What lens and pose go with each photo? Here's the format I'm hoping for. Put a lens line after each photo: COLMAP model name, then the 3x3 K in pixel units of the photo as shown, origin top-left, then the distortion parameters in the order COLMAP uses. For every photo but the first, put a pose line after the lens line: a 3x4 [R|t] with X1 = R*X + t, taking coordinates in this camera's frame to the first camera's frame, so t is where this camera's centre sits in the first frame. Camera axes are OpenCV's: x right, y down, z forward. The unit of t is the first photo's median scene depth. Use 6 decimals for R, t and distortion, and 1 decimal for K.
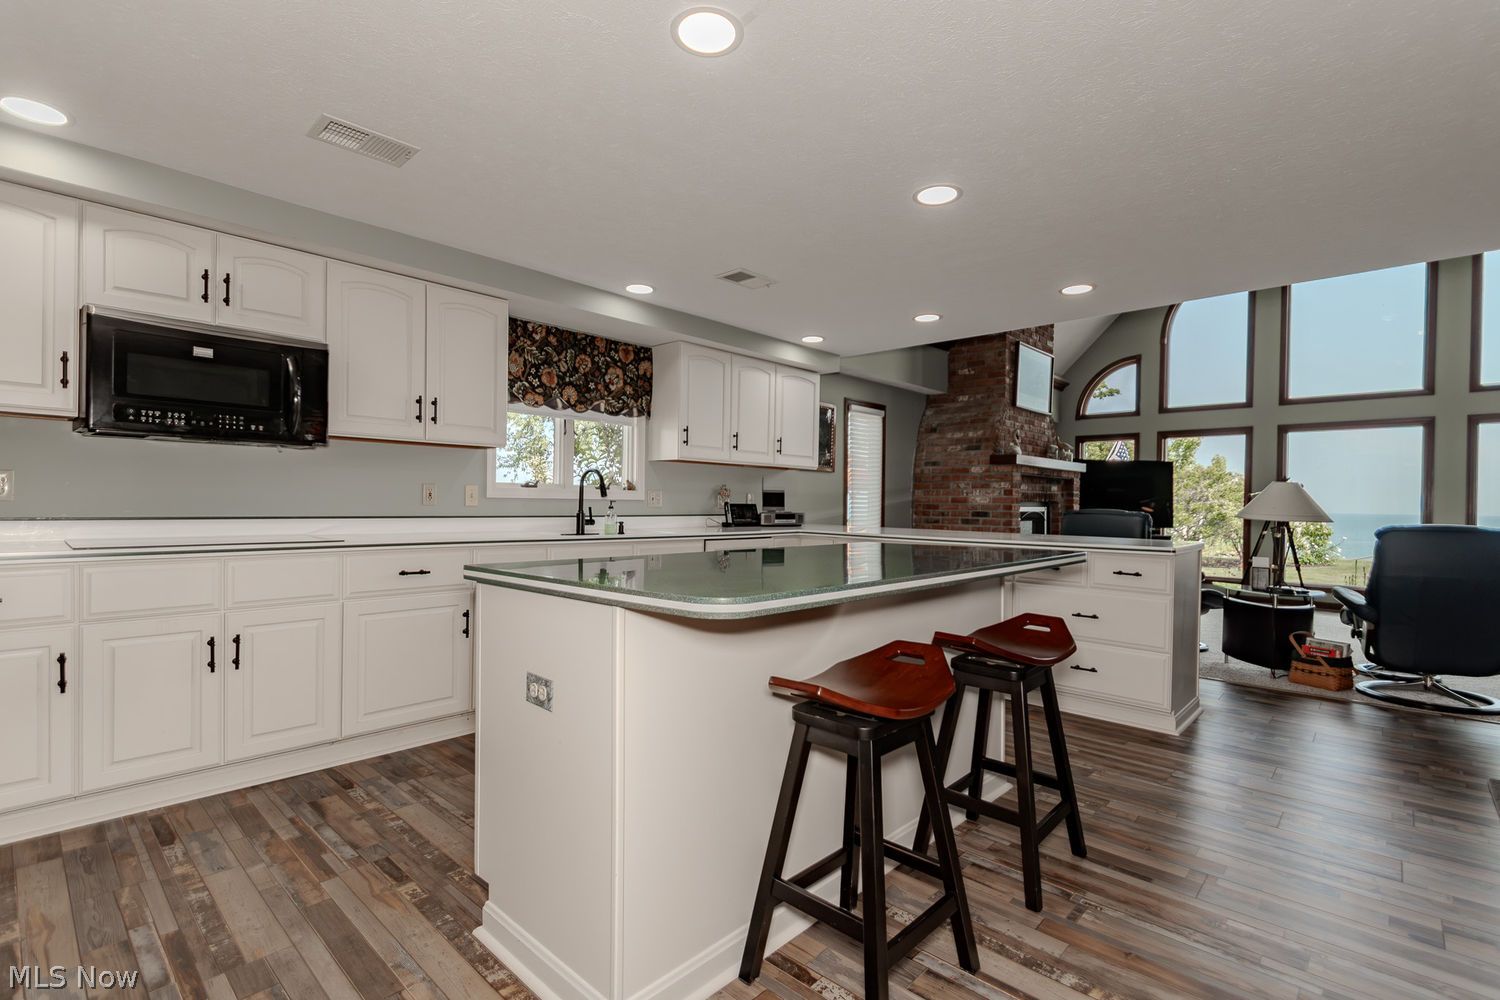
lens RADIAL K [[694.4, 0, 752.8], [0, 694.4, 511.1], [0, 0, 1]] dist [0.019109, -0.012503]
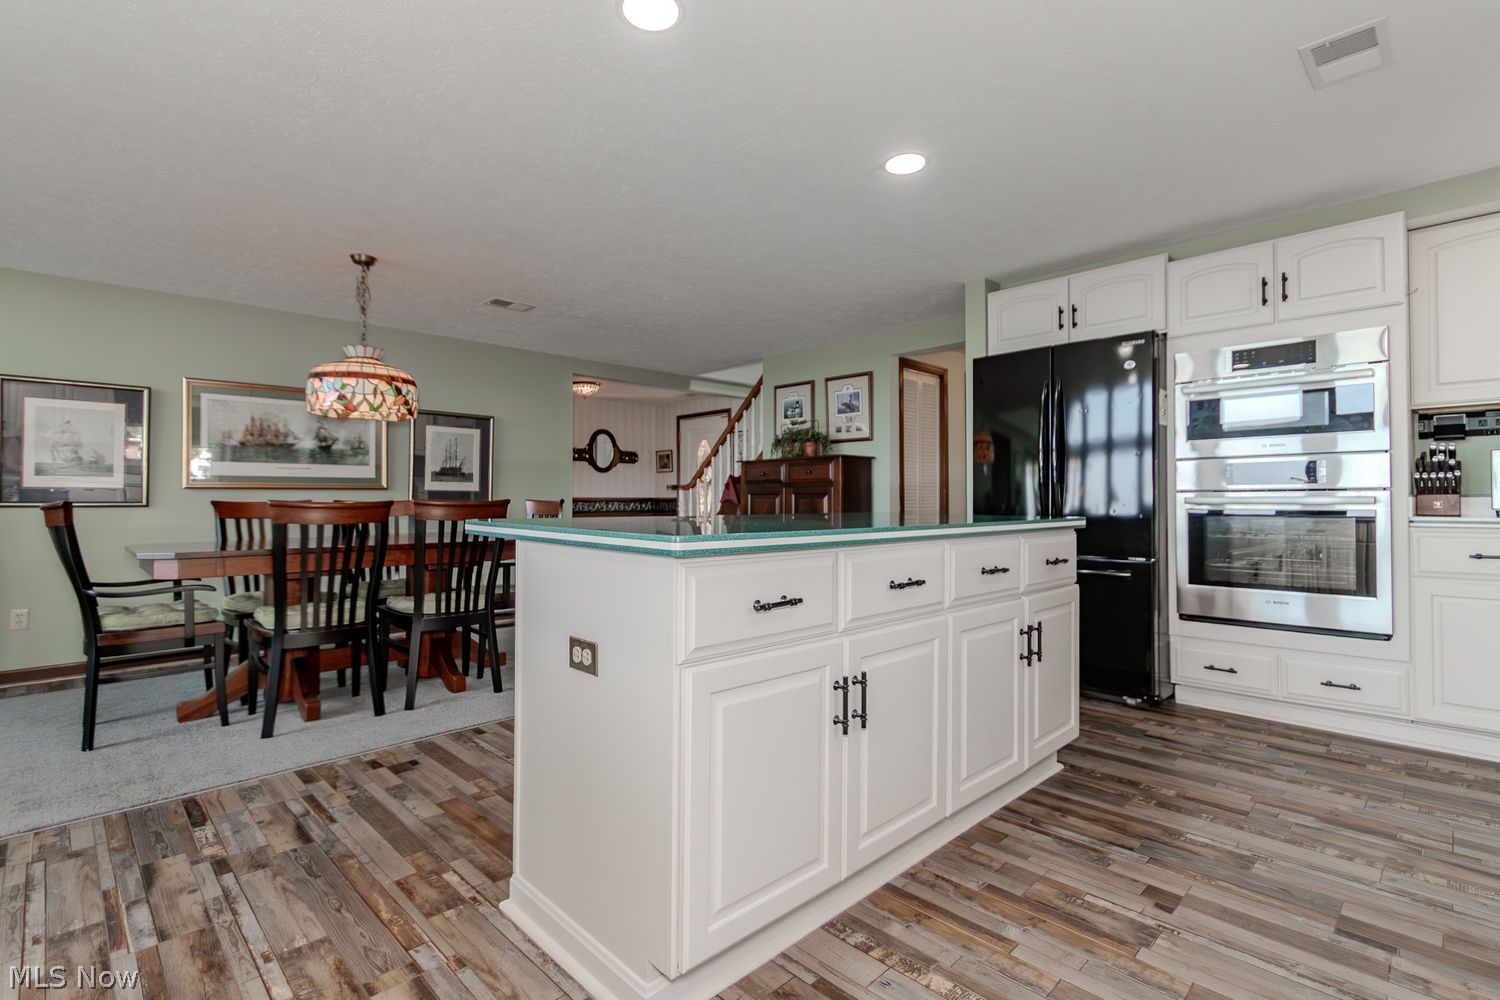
lens RADIAL K [[701.0, 0, 750.0], [0, 701.0, 500.0], [0, 0, 1]] dist [0.000511, -0.000041]
pose [[-0.999003, -0.010526, 0.043376, 0.081933], [-0.009903, 0.999845, 0.014549, 0.013496], [-0.043522, 0.014105, -0.998953, 1.046491]]
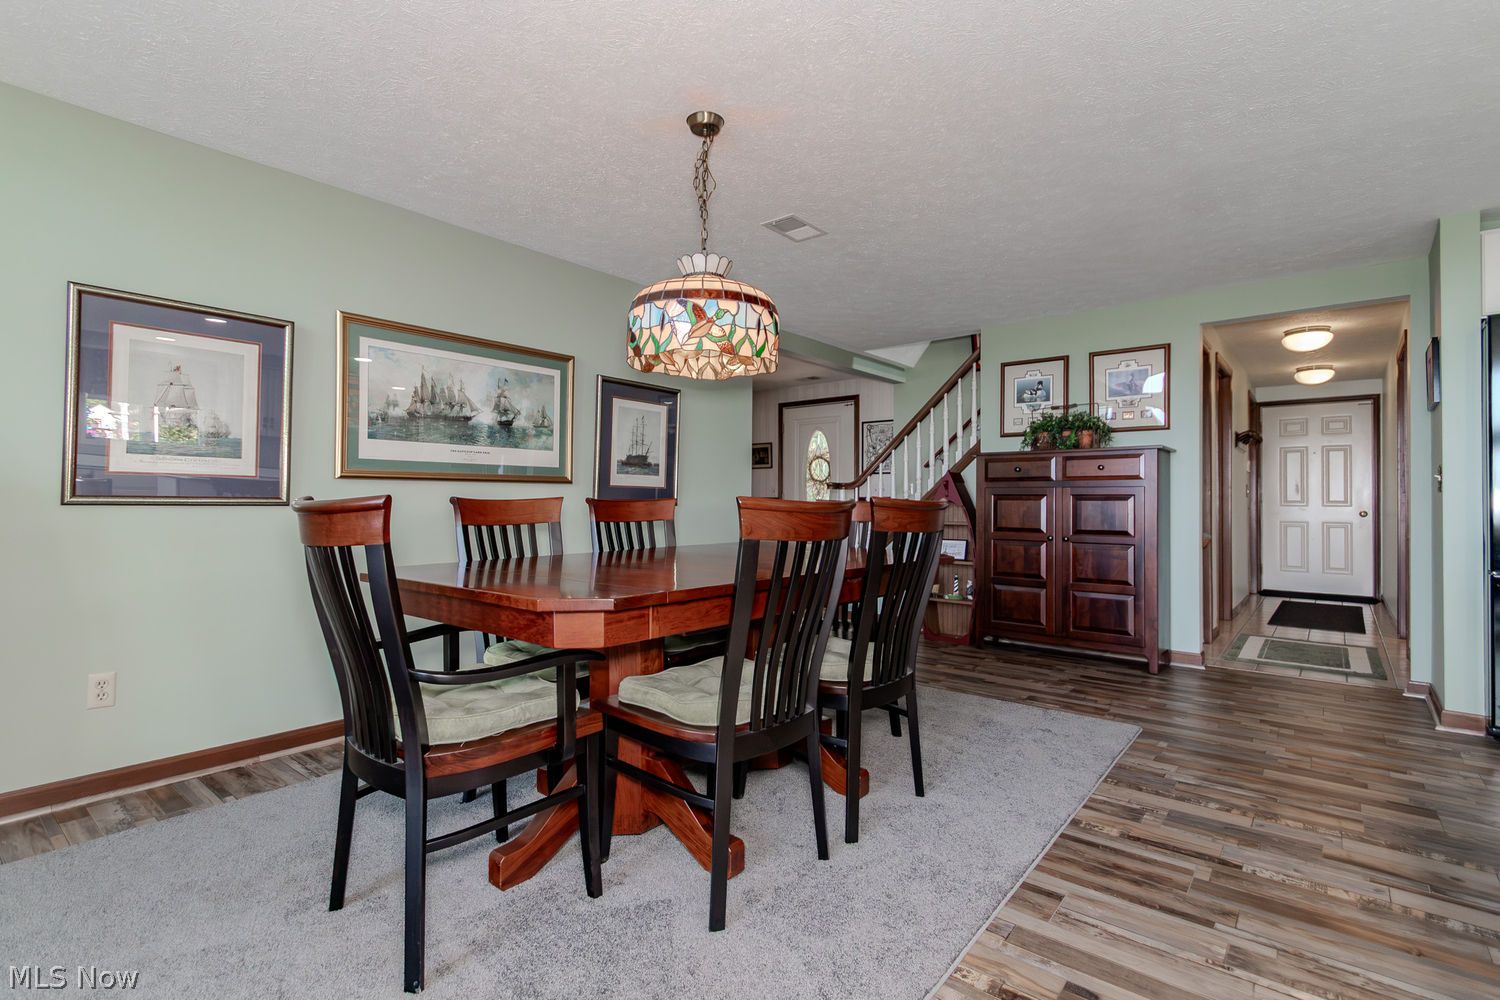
lens RADIAL K [[703.3, 0, 740.3], [0, 703.3, 496.5], [0, 0, 1]] dist [-0.001259, 0.000136]
pose [[-0.998471, -0.018890, -0.051959, 0.598848], [-0.019233, 0.999796, 0.006127, 0.025570], [0.051833, 0.007117, -0.998630, 0.757000]]
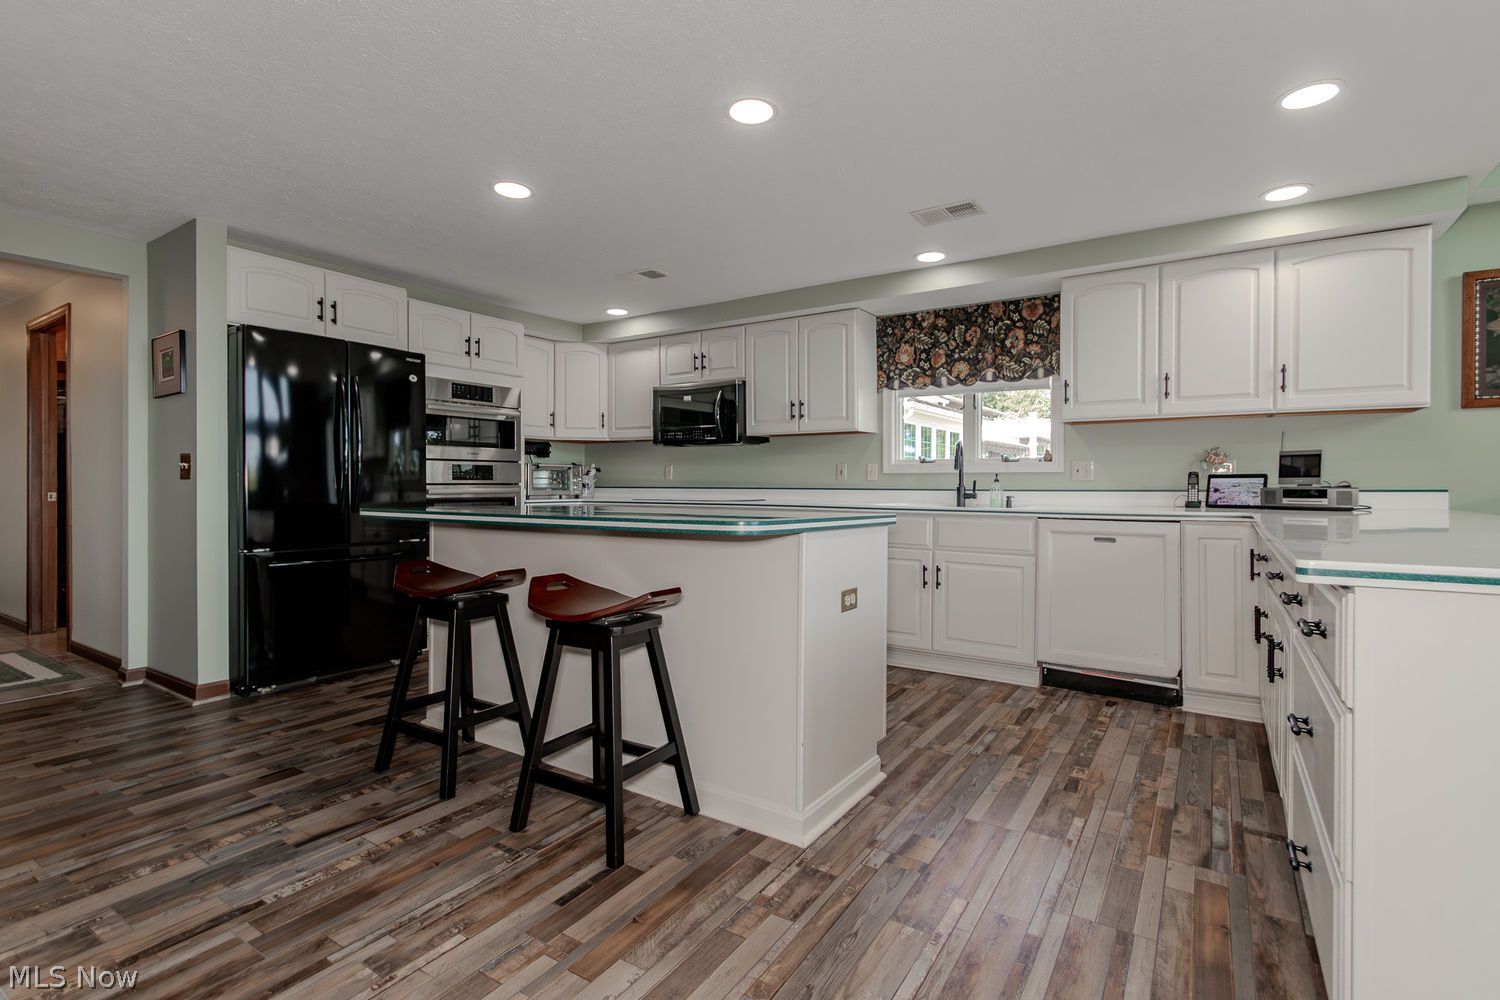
lens RADIAL K [[710.5, 0, 756.2], [0, 710.5, 491.4], [0, 0, 1]] dist [-0.000749, -0.000633]
pose [[0.177188, -0.002856, -0.984173, 0.709170], [-0.013487, 0.999895, -0.005330, 0.019501], [0.984085, 0.014218, 0.177131, 0.528911]]
